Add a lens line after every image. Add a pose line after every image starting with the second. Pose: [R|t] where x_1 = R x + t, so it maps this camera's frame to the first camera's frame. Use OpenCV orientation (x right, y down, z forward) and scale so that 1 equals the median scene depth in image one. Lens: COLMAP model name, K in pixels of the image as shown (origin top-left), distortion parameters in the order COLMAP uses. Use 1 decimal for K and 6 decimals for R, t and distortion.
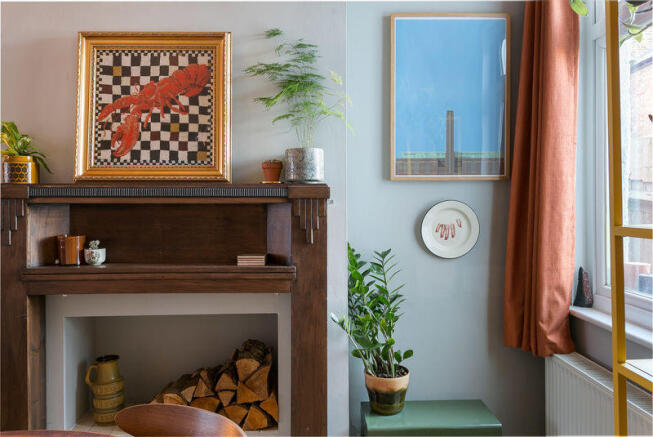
lens RADIAL K [[558.7, 0, 326.8], [0, 558.7, 216.3], [0, 0, 1]] dist [0.006404, 0.001243]
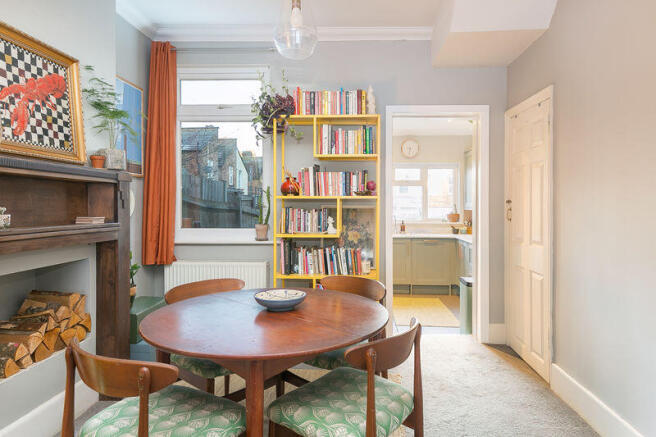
lens RADIAL K [[436.1, 0, 329.4], [0, 436.1, 213.4], [0, 0, 1]] dist [-0.001391, -0.000533]
pose [[0.088530, -0.015553, 0.995952, -1.215042], [0.023630, 0.999630, 0.013510, 0.058964], [-0.995793, 0.022338, 0.088865, 0.275379]]
